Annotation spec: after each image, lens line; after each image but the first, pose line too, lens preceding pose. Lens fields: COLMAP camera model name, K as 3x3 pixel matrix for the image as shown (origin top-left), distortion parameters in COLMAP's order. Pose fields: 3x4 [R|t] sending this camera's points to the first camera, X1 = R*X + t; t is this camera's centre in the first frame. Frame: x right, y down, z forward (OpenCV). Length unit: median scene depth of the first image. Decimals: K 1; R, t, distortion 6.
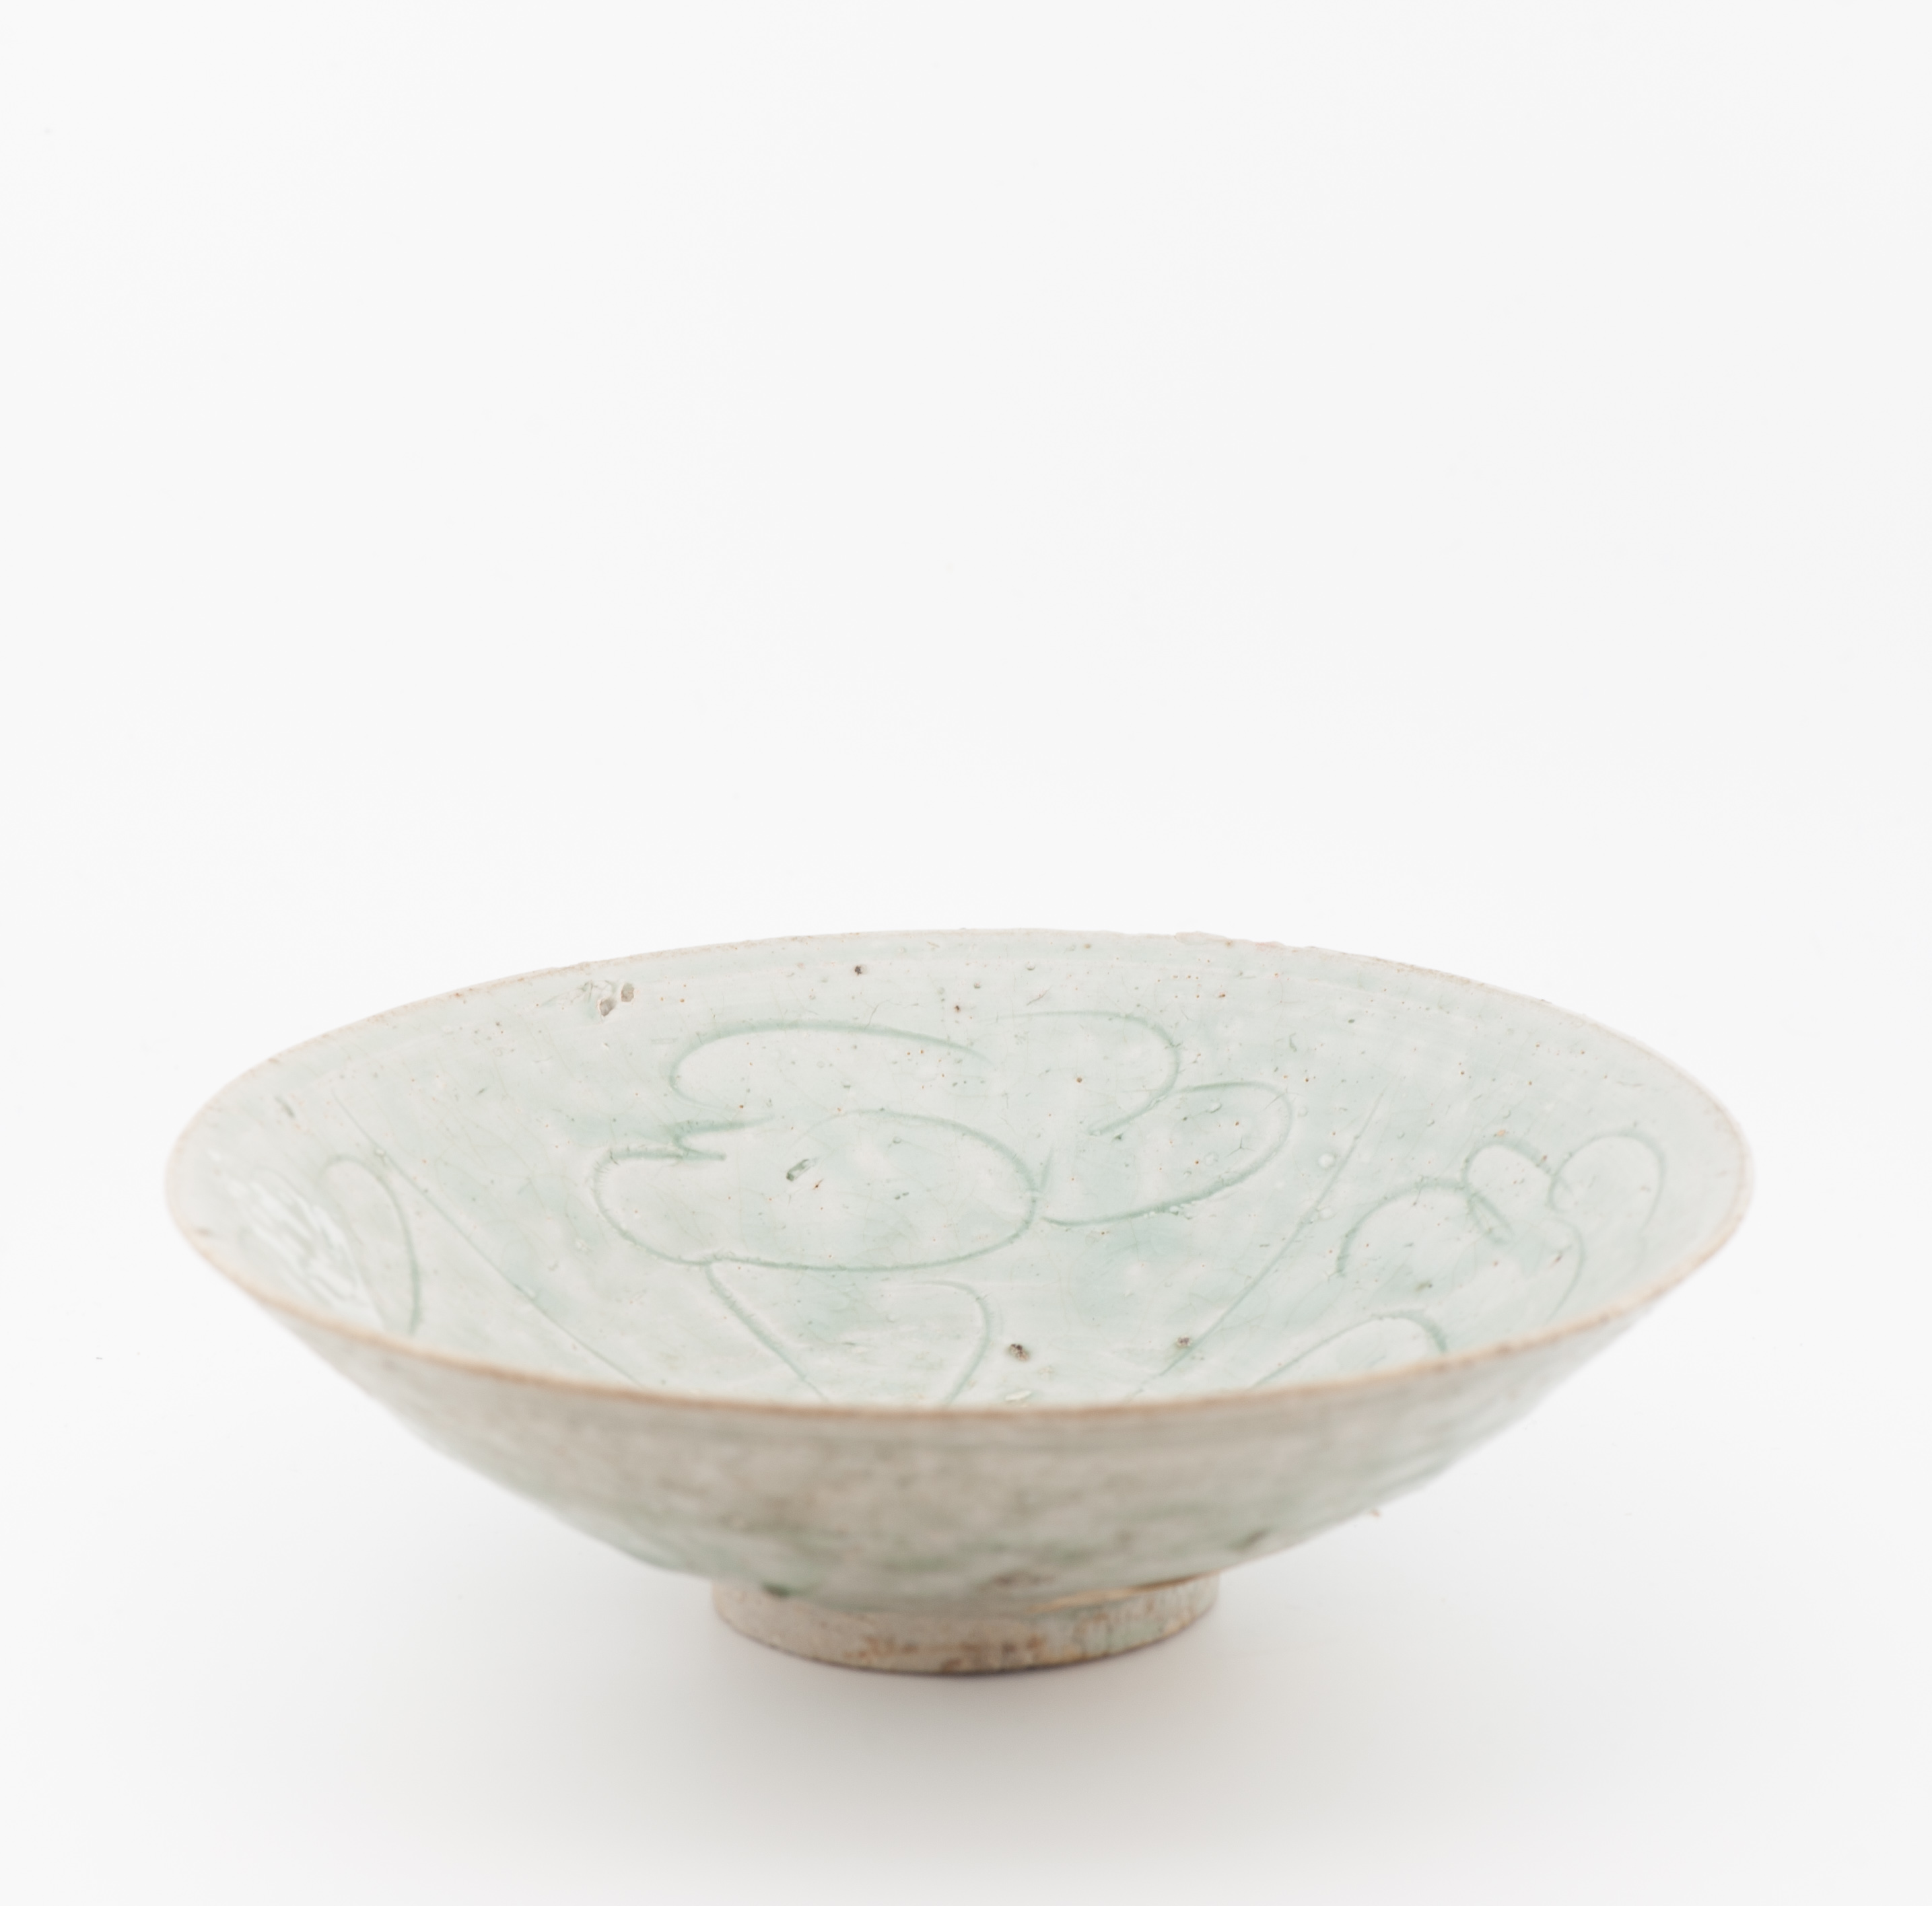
lens RADIAL K [[9284.7, 0, 966.0], [0, 9284.7, 953.0], [0, 0, 1]] dist [-0.219979, -6.567542]
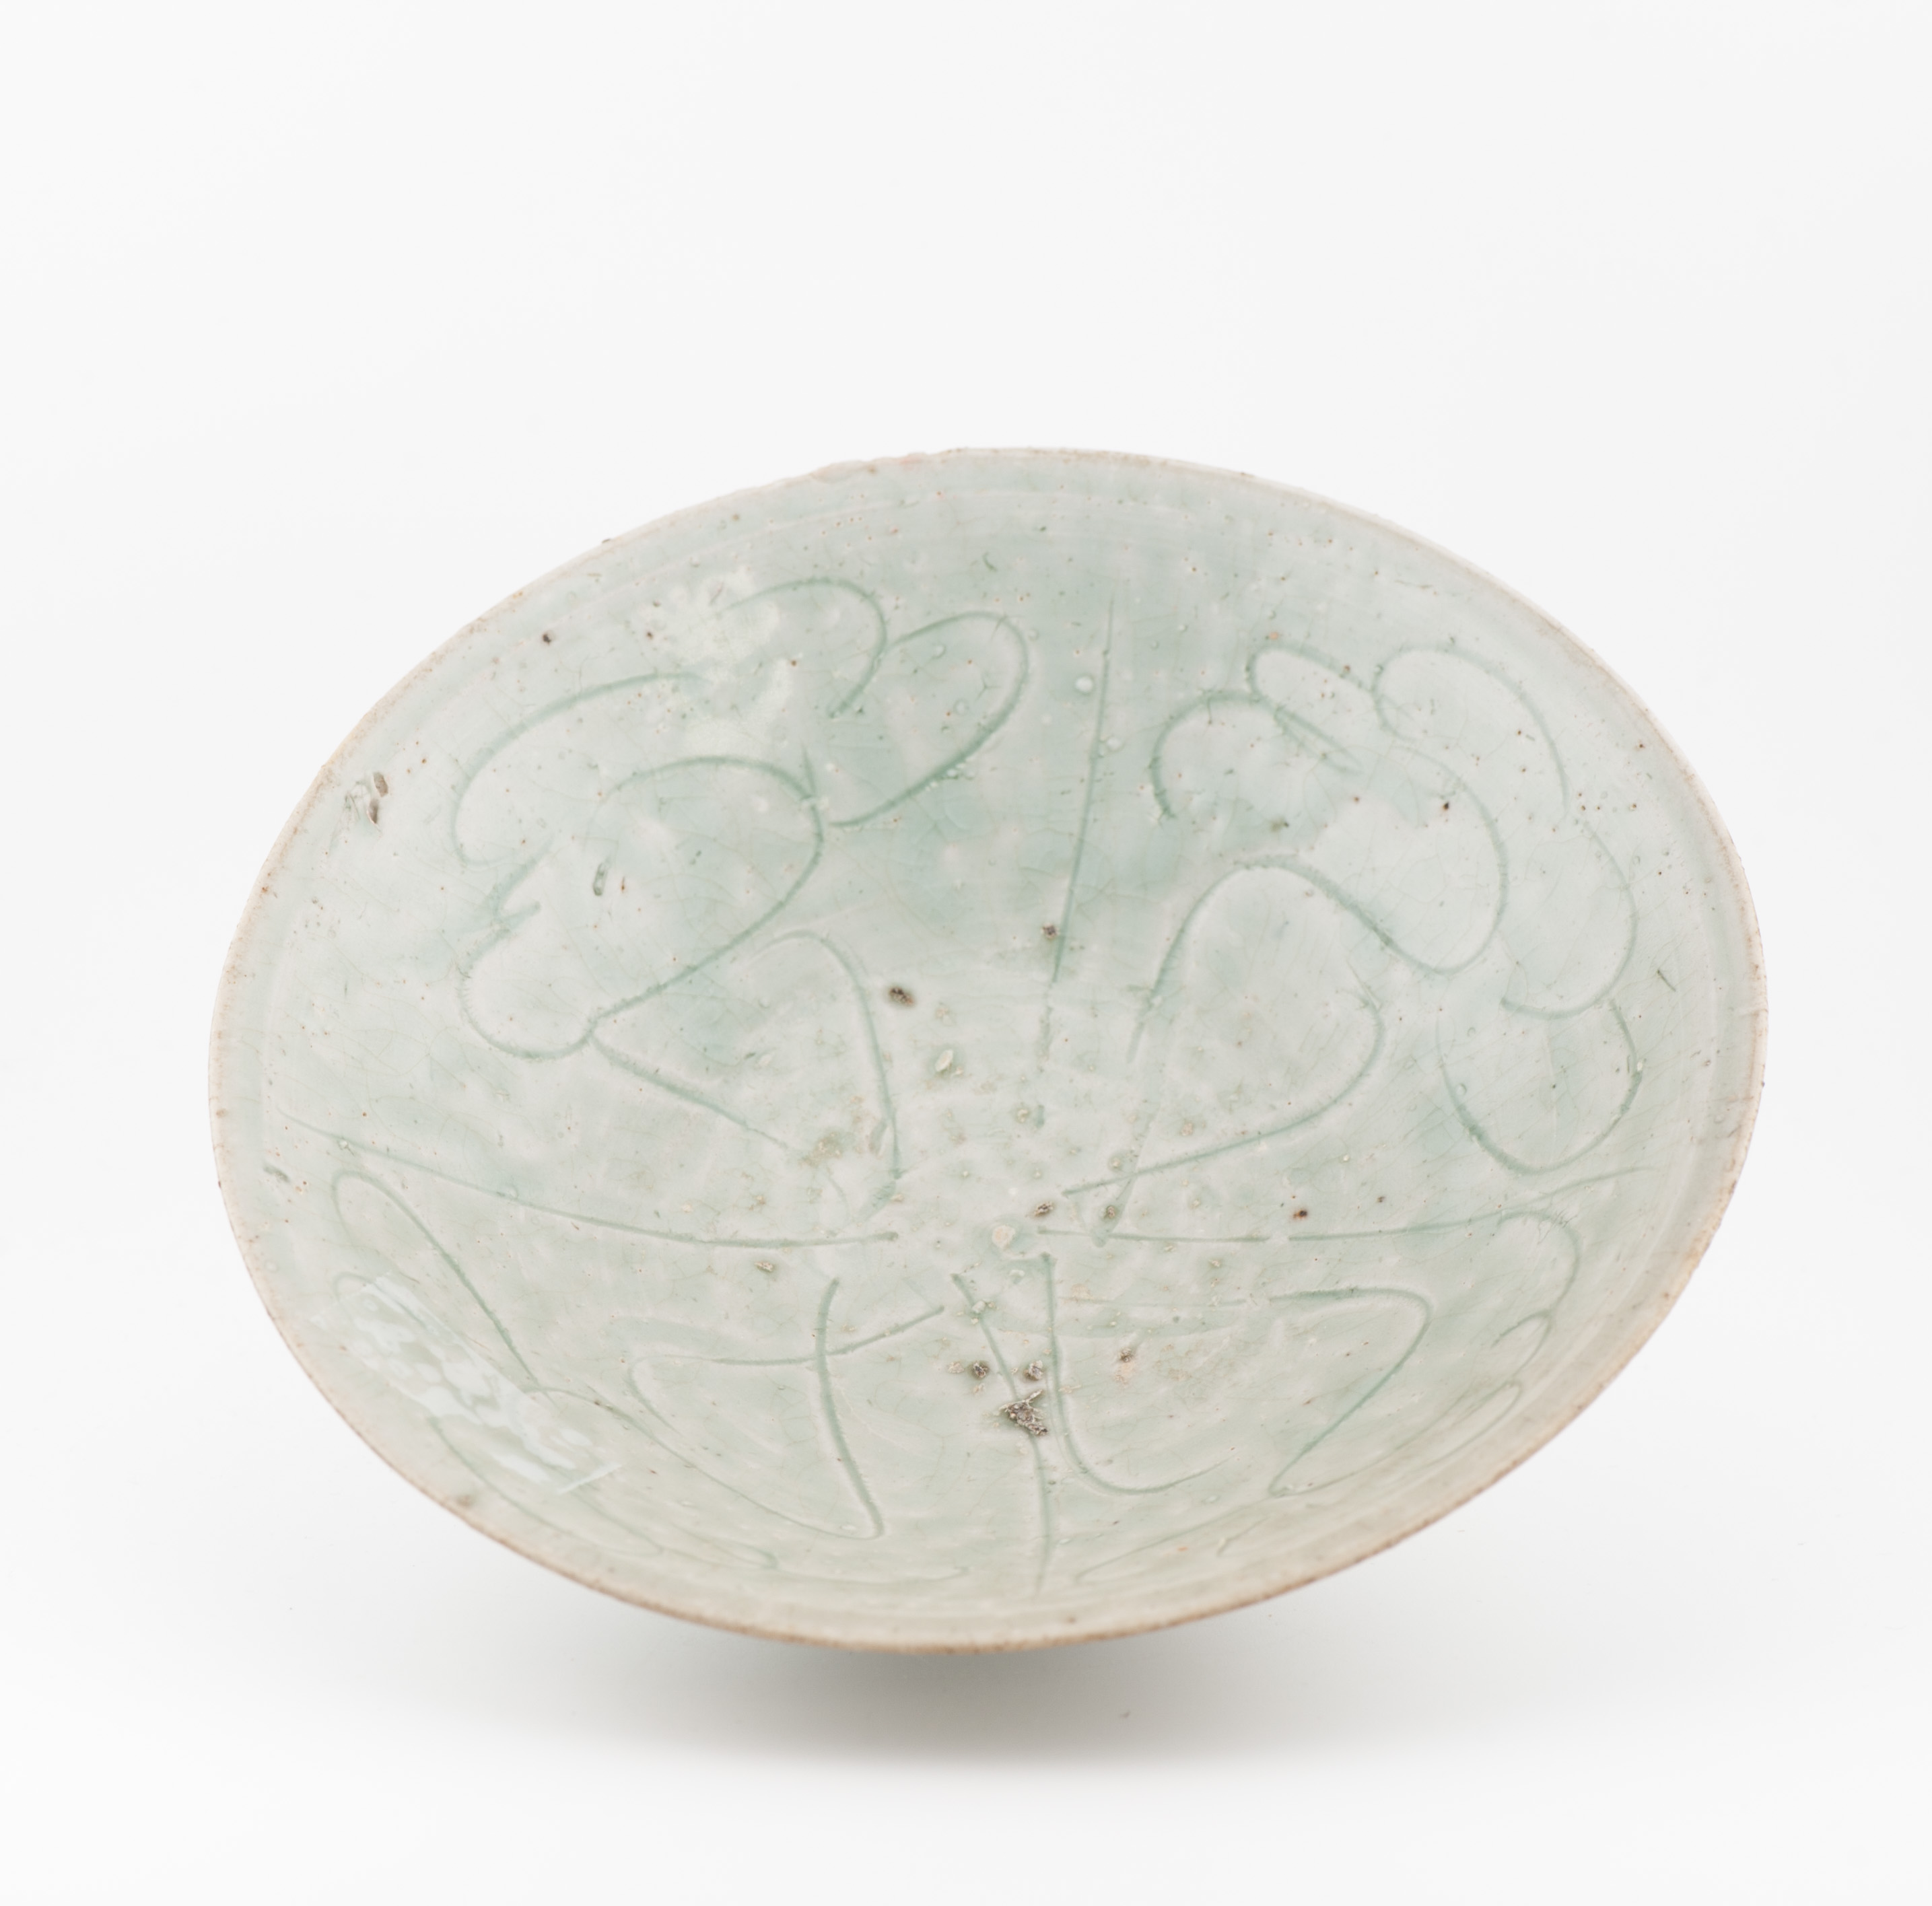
lens RADIAL K [[9284.7, 0, 966.0], [0, 9284.7, 953.0], [0, 0, 1]] dist [-0.219979, -6.567542]
pose [[0.858748, -0.424264, 0.287320, -0.276347], [0.205201, 0.798557, 0.565861, -0.530941], [-0.469516, -0.426974, 0.772818, 0.206800]]
